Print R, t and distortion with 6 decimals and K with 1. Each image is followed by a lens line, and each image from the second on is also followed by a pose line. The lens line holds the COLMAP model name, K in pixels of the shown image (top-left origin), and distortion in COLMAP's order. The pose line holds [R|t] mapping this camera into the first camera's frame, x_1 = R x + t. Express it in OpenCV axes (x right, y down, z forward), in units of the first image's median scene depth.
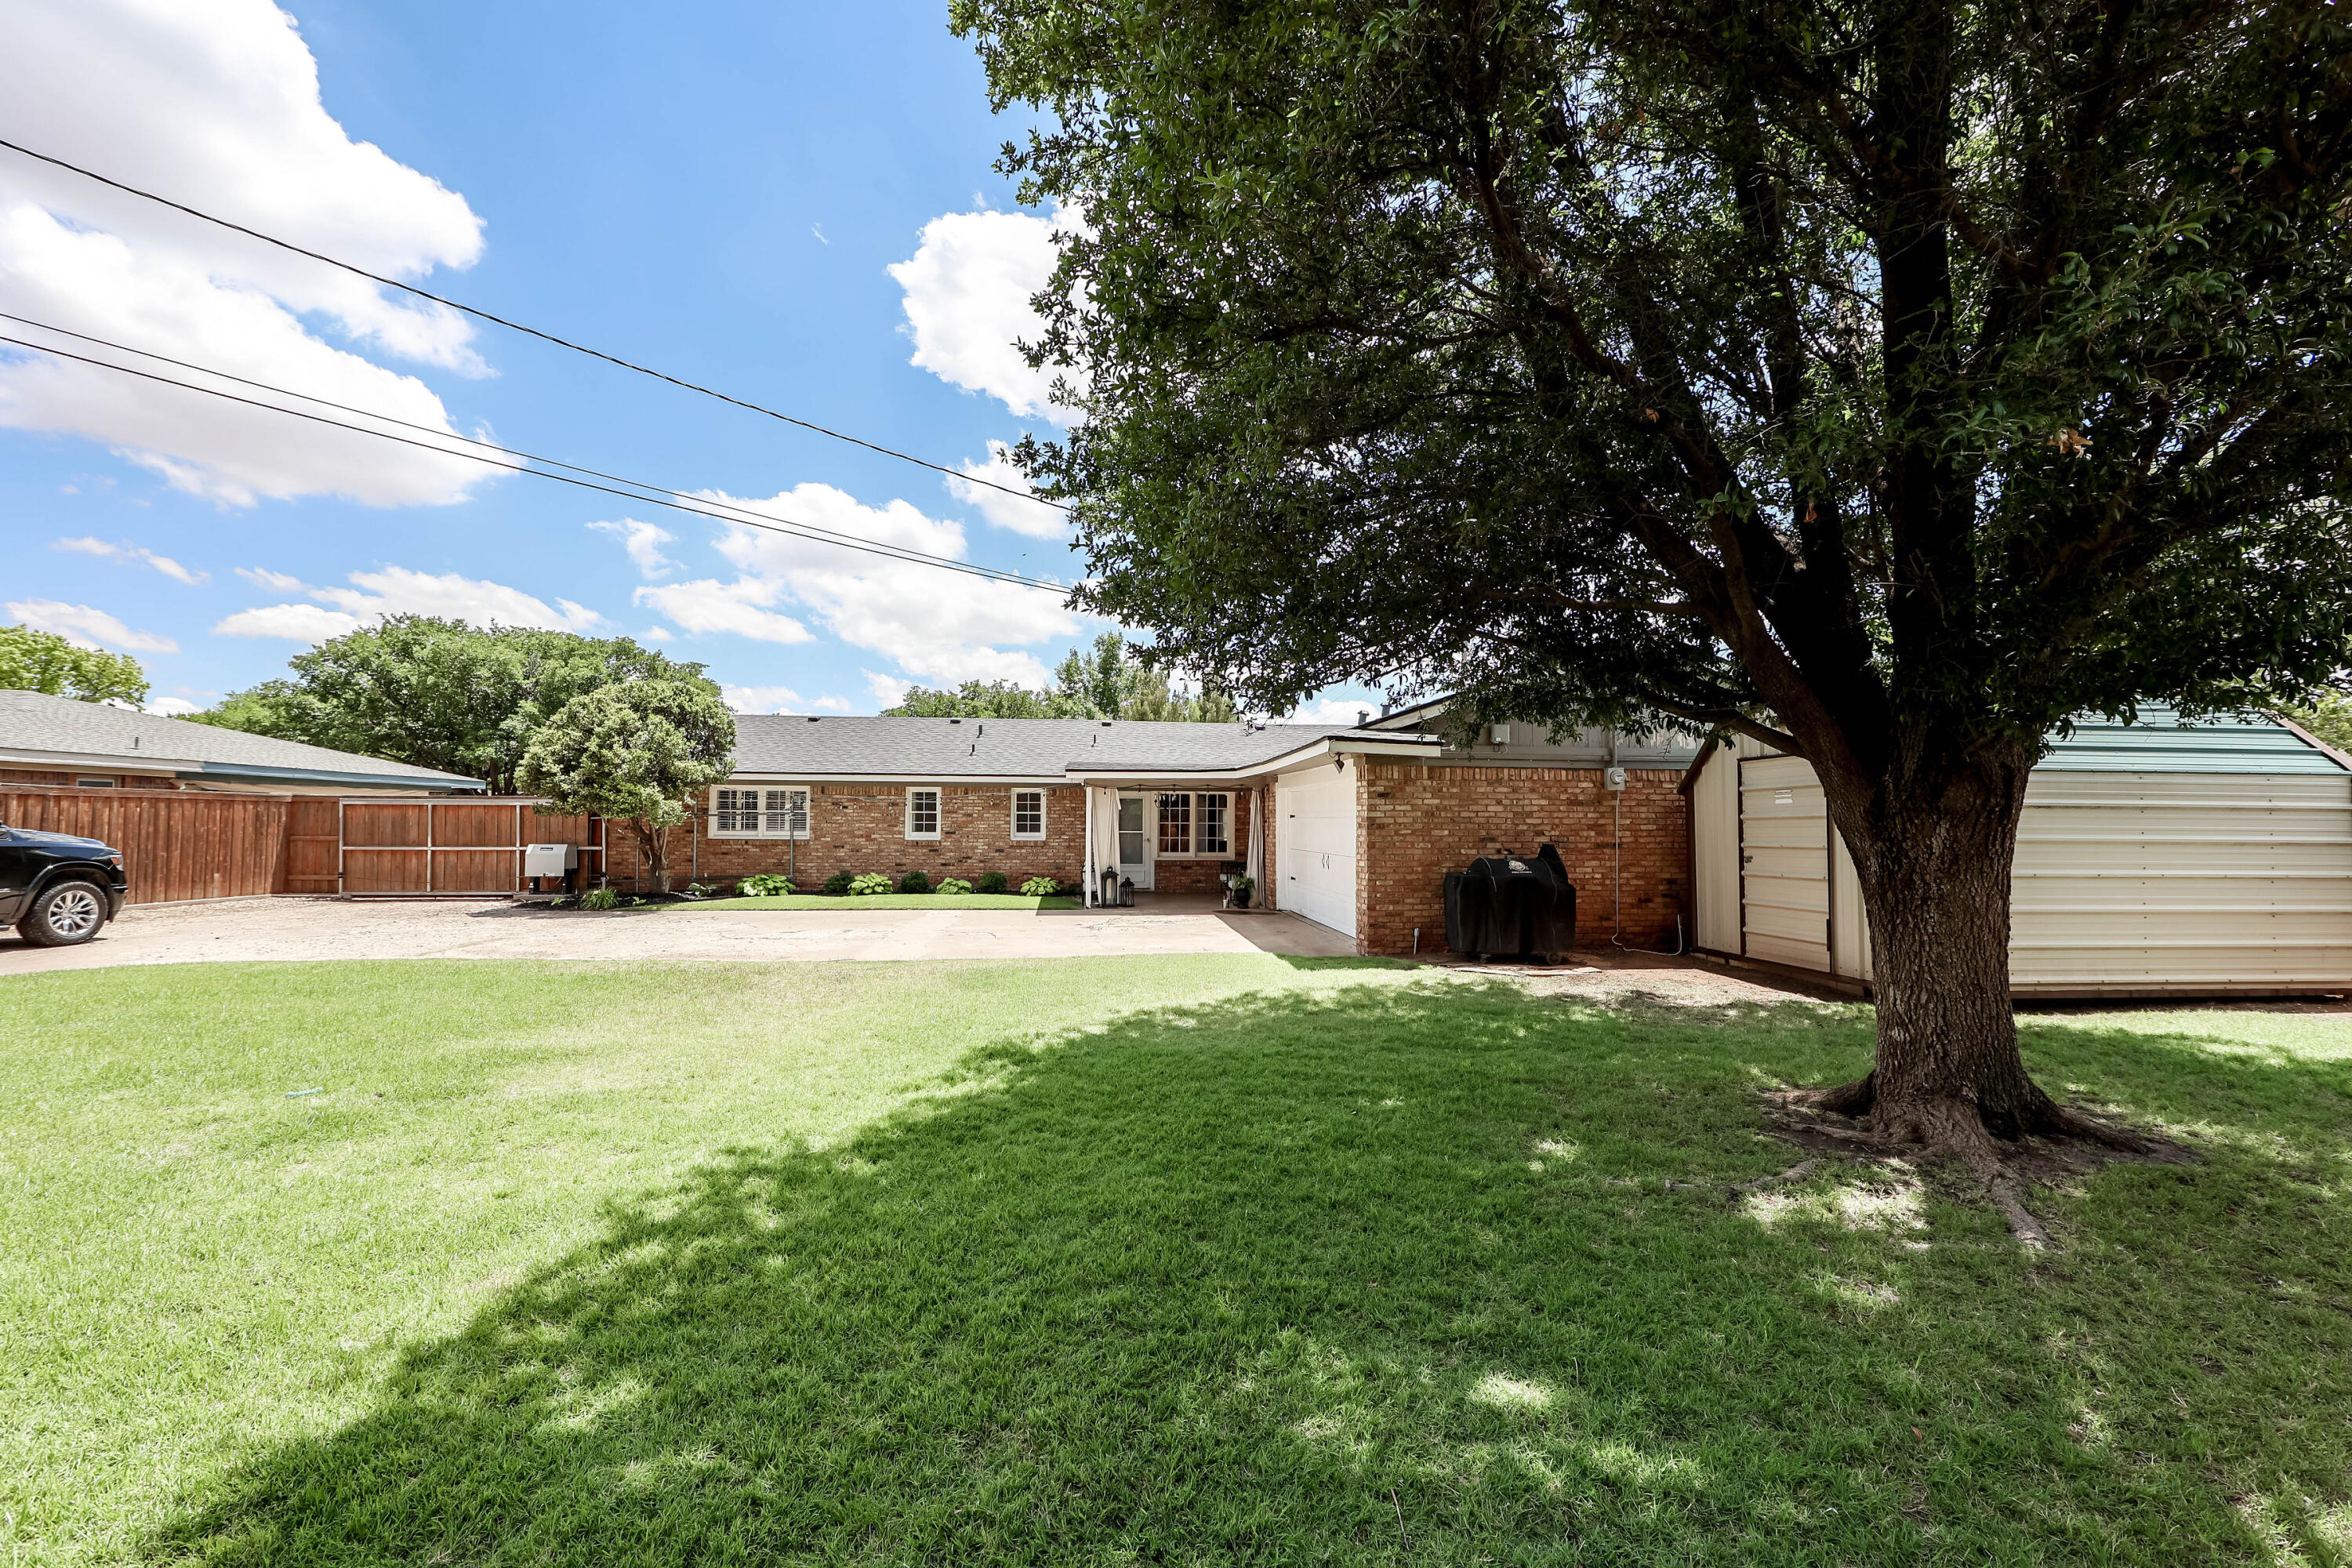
lens RADIAL K [[896.3, 0, 1189.2], [0, 896.3, 789.8], [0, 0, 1]] dist [-0.012379, 0.000294]
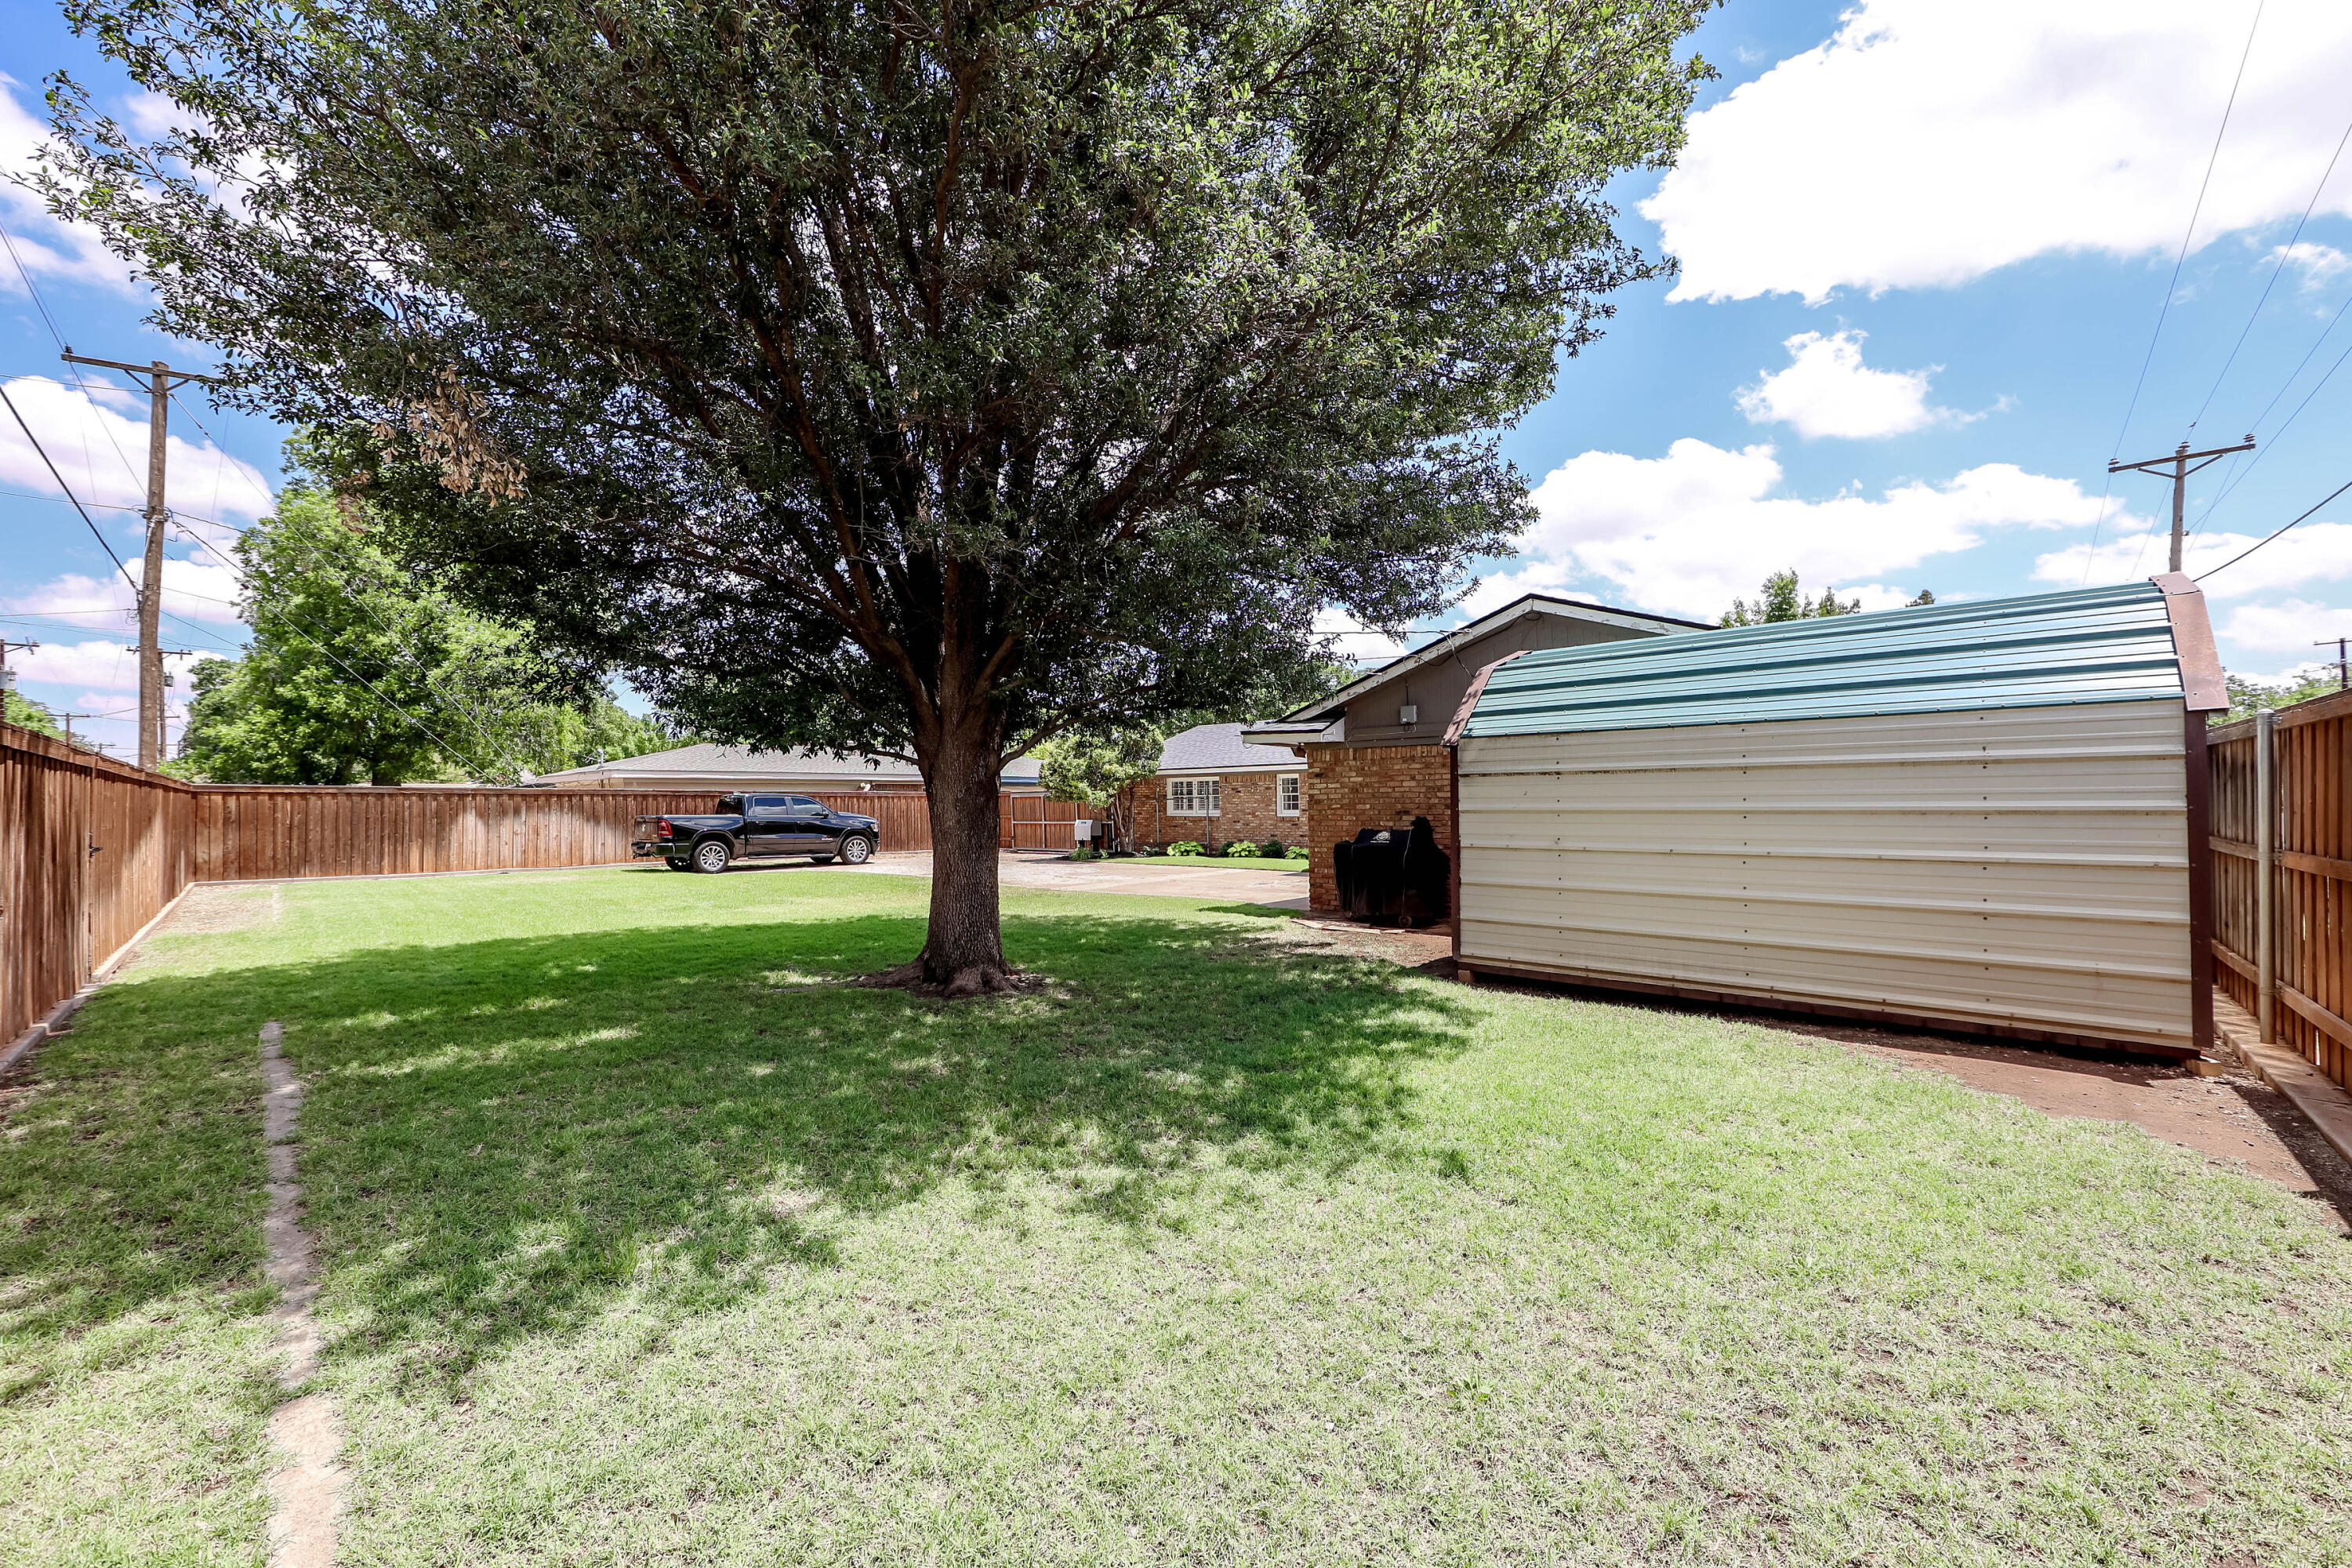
lens RADIAL K [[896.3, 0, 1189.2], [0, 896.3, 789.8], [0, 0, 1]] dist [-0.012379, 0.000294]
pose [[0.693554, -0.024223, -0.719997, 0.545385], [0.041211, 0.999132, 0.006083, 0.006149], [0.719225, -0.033891, 0.693951, 0.035288]]
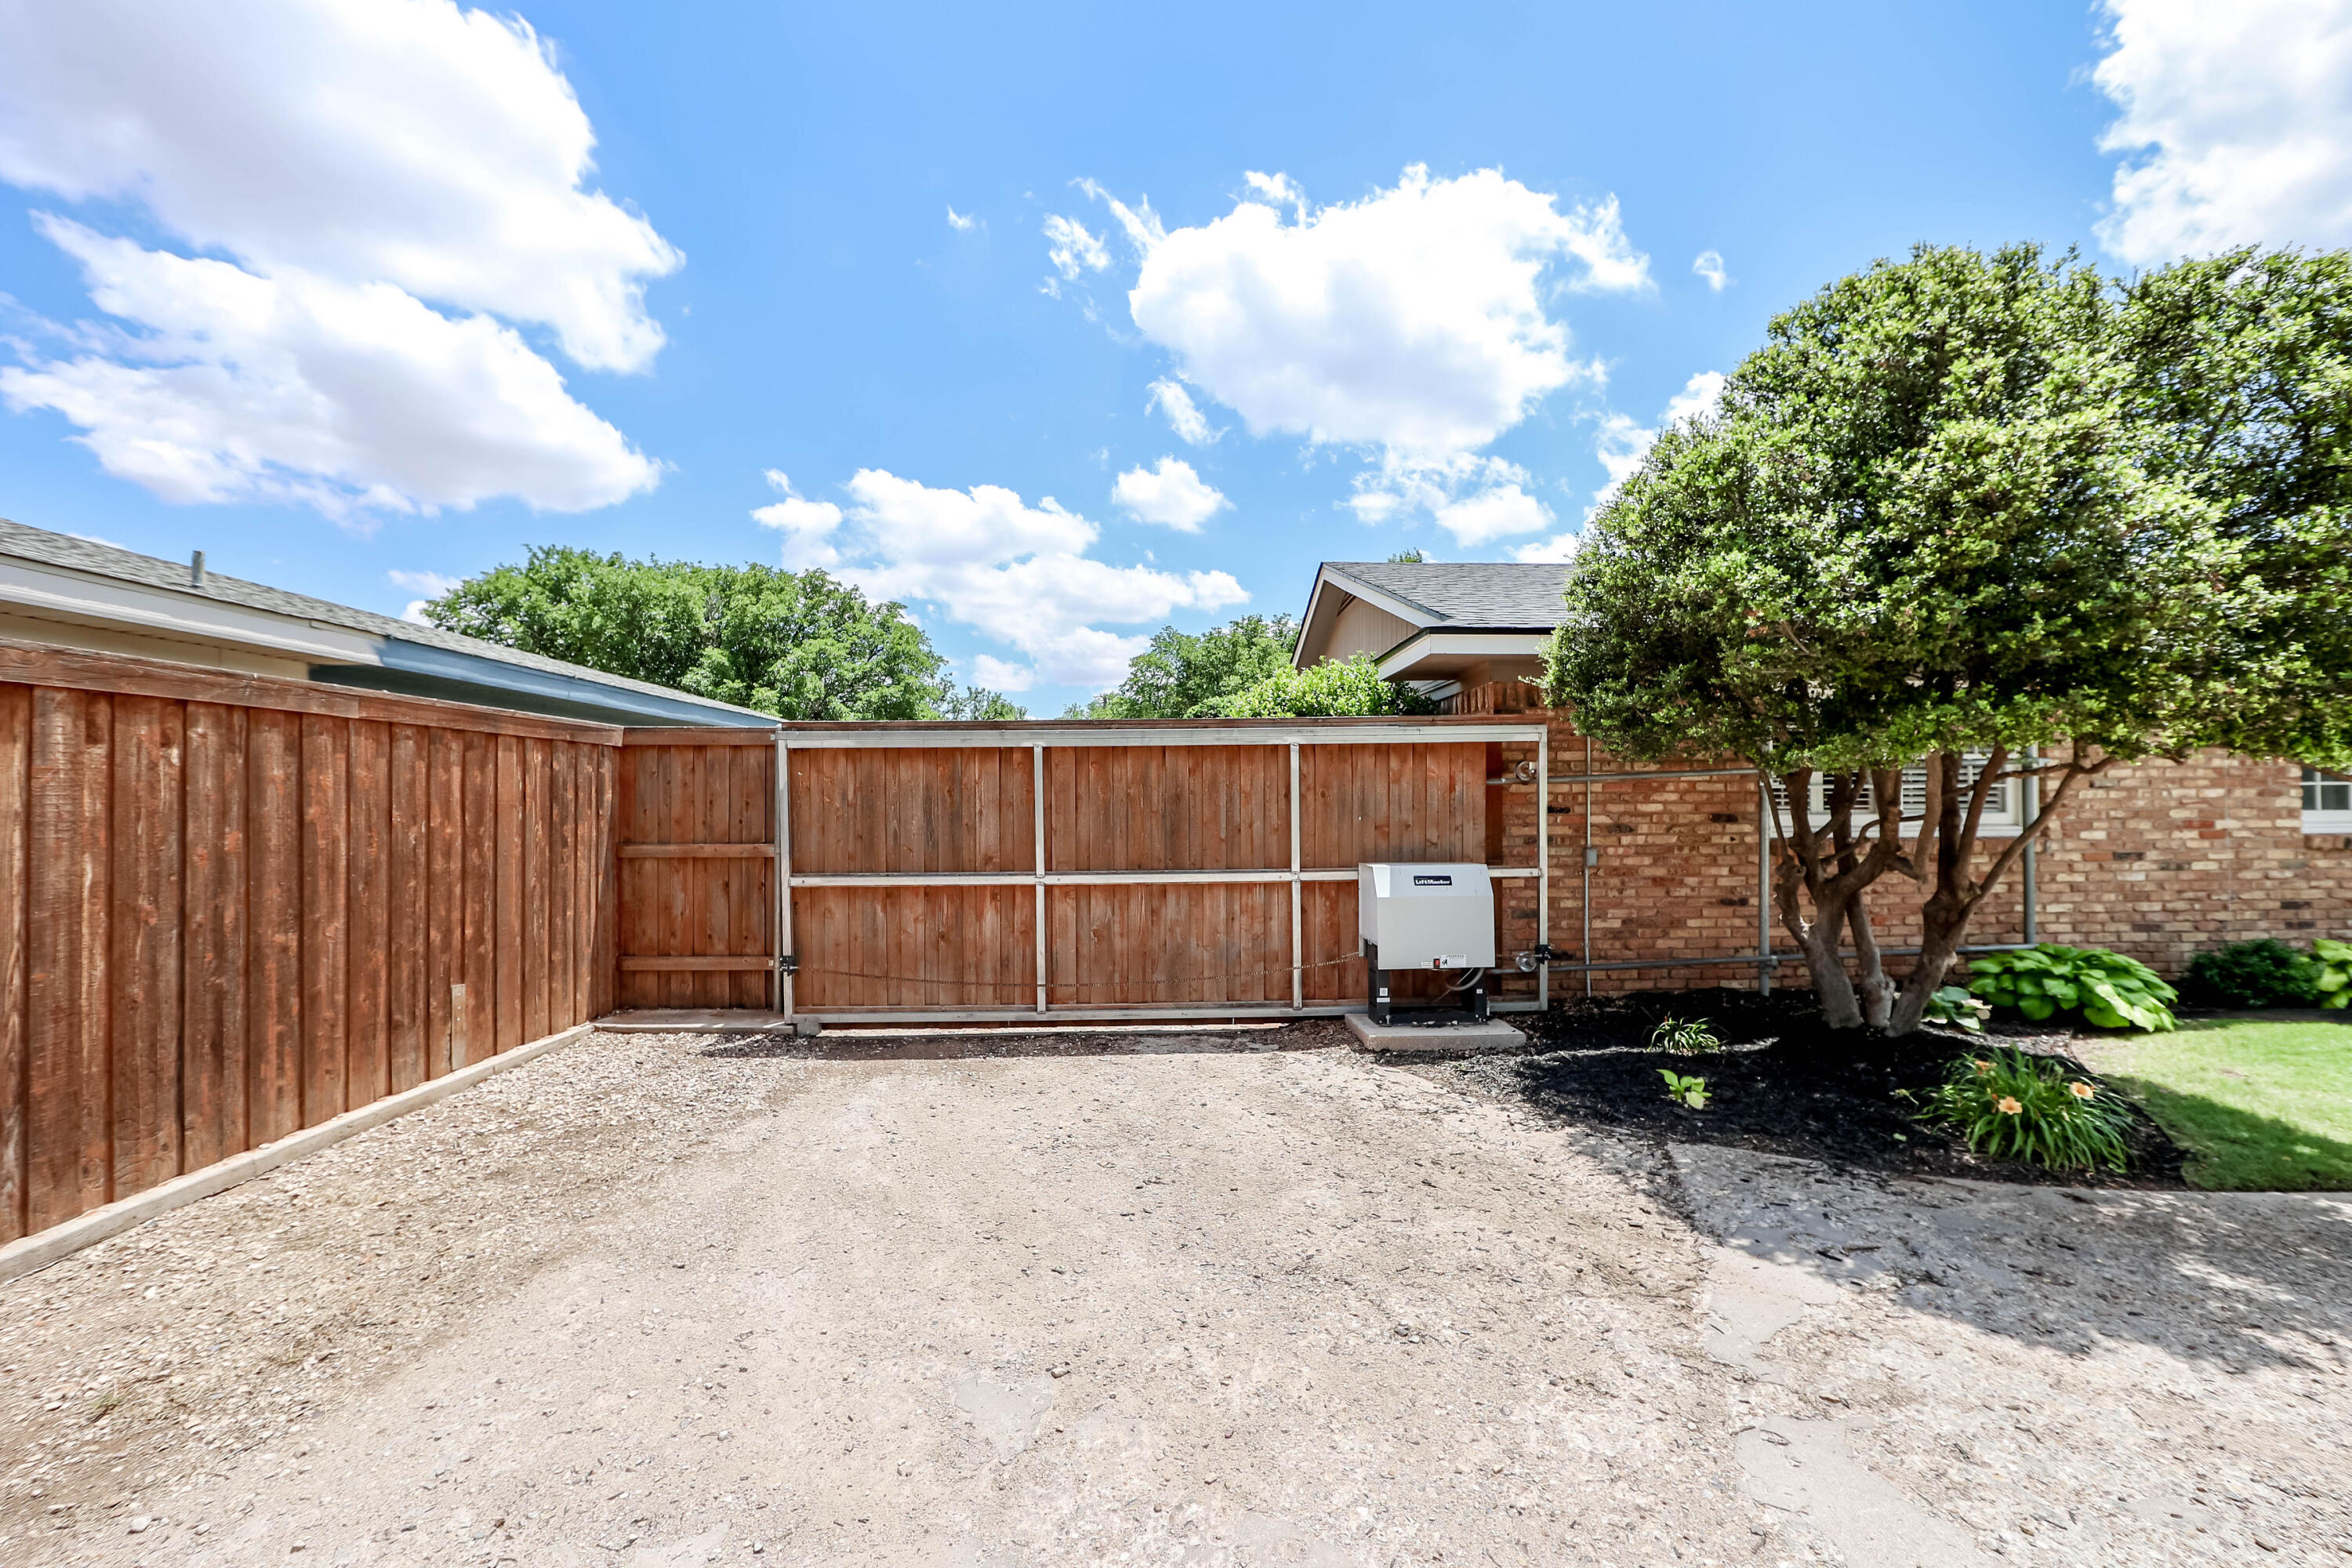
lens RADIAL K [[907.8, 0, 1176.0], [0, 907.8, 784.0], [0, 0, 1]] dist [-0.017696, -0.000040]
pose [[0.997161, -0.014268, -0.073933, -0.778674], [0.015689, 0.999703, 0.018670, 0.025138], [0.073644, -0.019777, 0.997088, 0.669873]]
